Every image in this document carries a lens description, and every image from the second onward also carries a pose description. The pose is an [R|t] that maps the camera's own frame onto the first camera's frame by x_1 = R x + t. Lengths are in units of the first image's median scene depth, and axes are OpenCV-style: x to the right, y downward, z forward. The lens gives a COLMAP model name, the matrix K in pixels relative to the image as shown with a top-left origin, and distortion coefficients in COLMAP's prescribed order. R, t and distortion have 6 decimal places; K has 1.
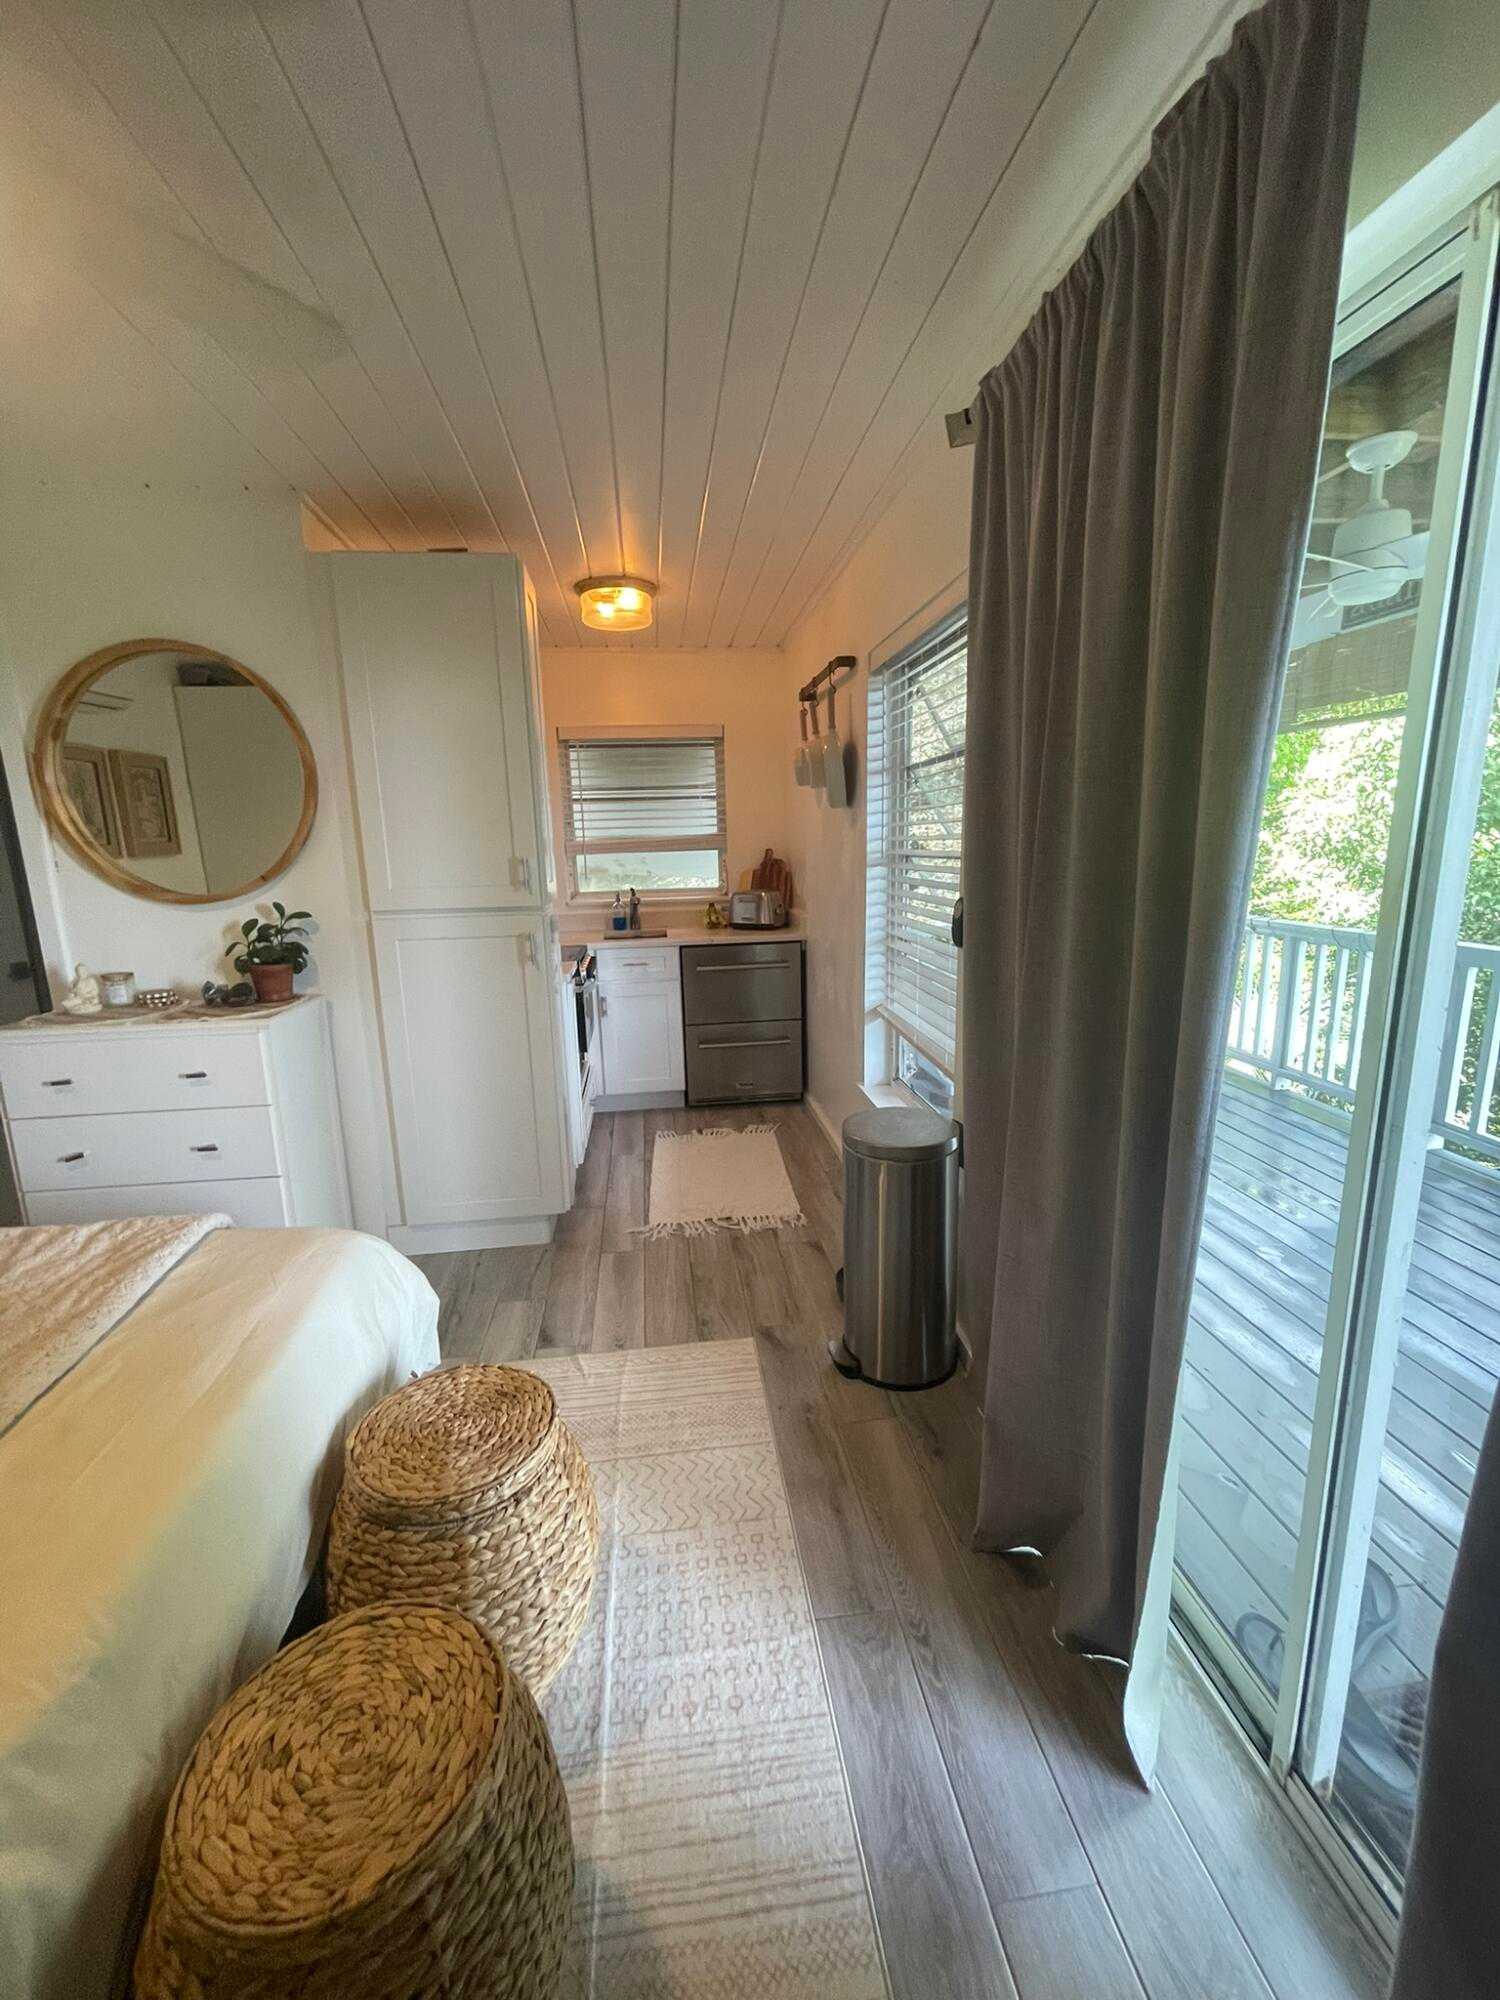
lens RADIAL K [[808.0, 0, 750.0], [0, 808.0, 1000.0], [0, 0, 1]] dist [-0.018301, 0.006909]
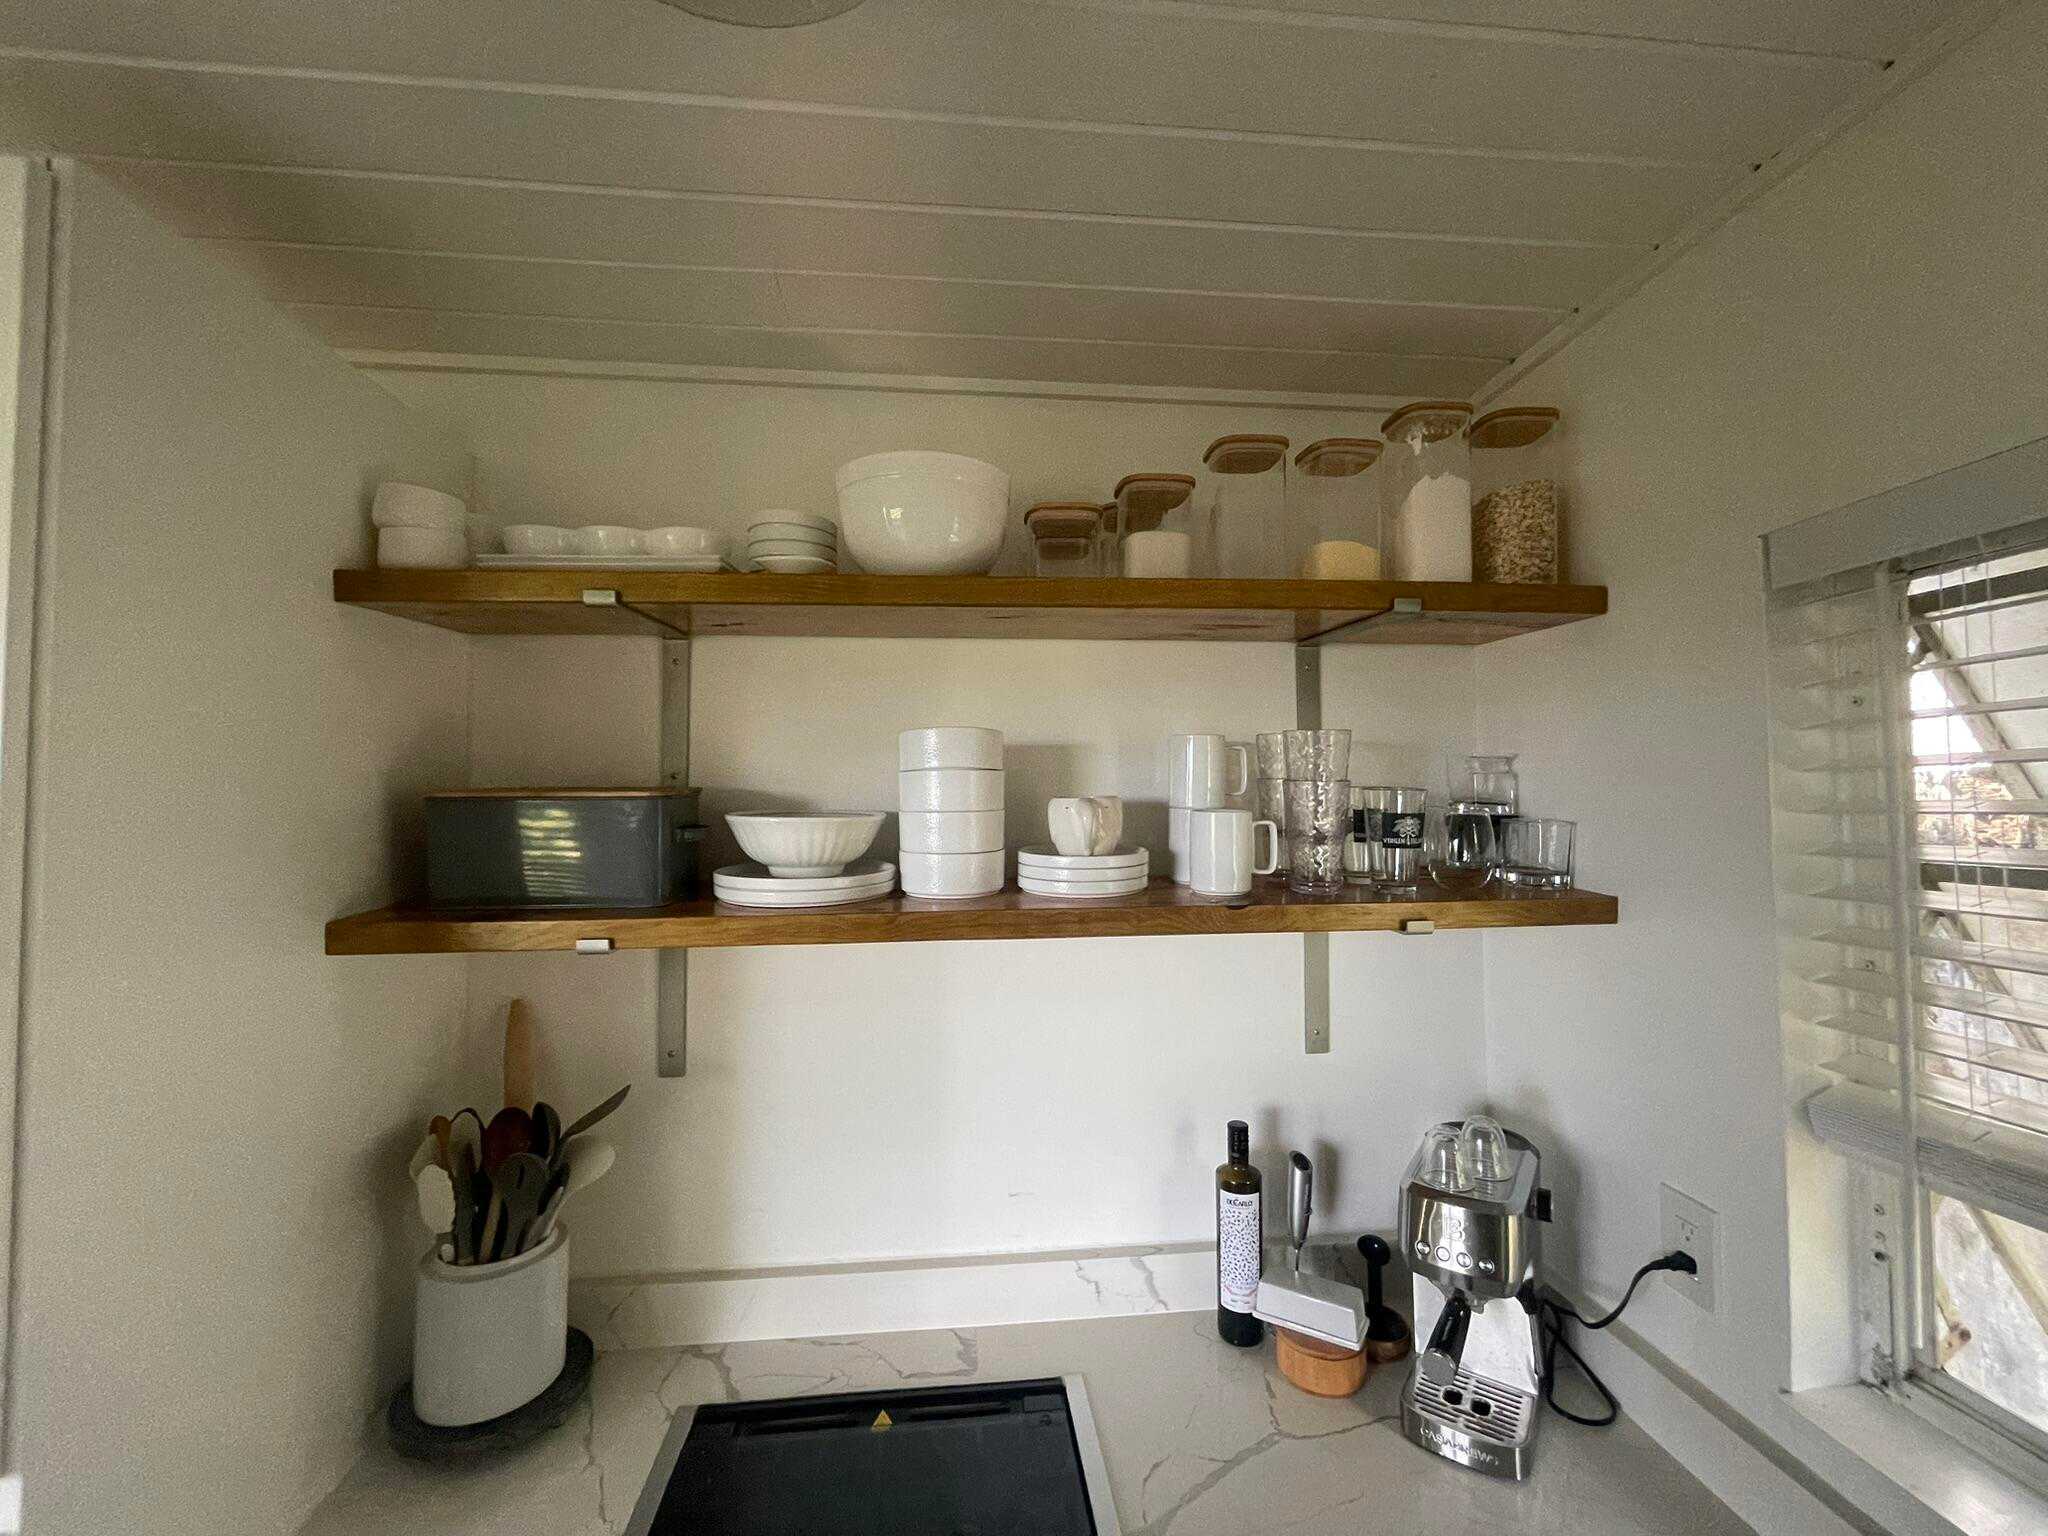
lens RADIAL K [[832.3, 0, 1024.6], [0, 832.3, 762.0], [0, 0, 1]] dist [-0.004790, -0.000921]
pose [[-0.029099, -0.018002, -0.999414, -0.030190], [-0.186857, 0.982311, -0.012254, -0.306651], [0.981956, 0.186391, -0.031948, 1.048543]]
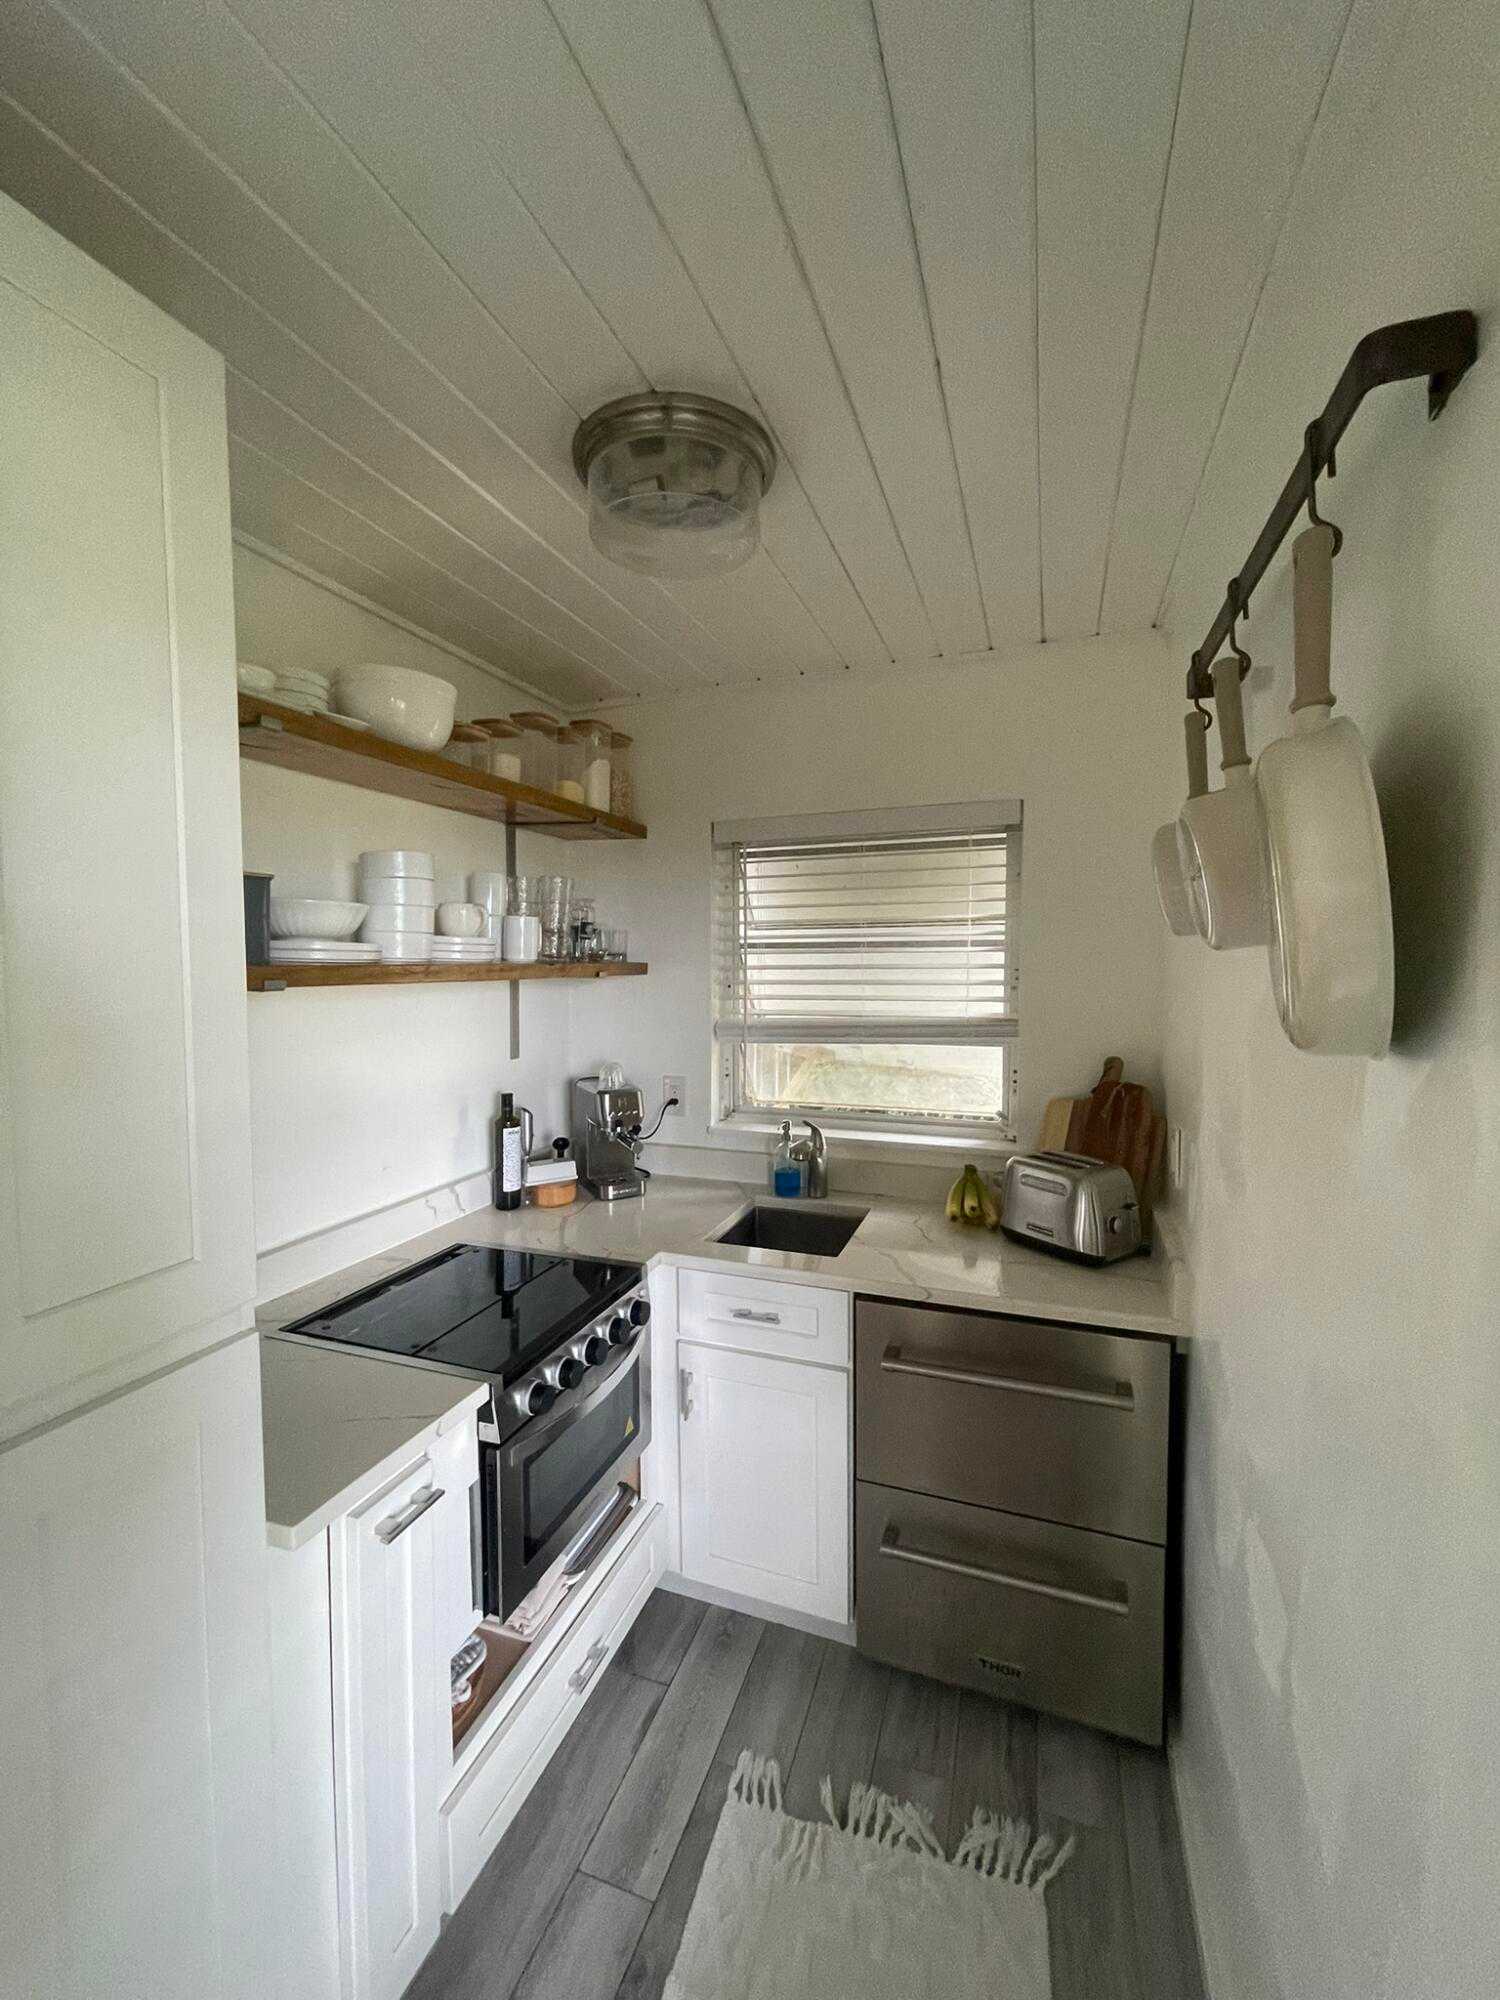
lens RADIAL K [[812.8, 0, 750.0], [0, 812.8, 1000.0], [0, 0, 1]] dist [-0.004790, -0.000921]
pose [[0.891455, 0.043080, -0.451056, 0.058505], [-0.107432, 0.987180, -0.118041, -0.186689], [0.440189, 0.153686, 0.884655, 0.653175]]
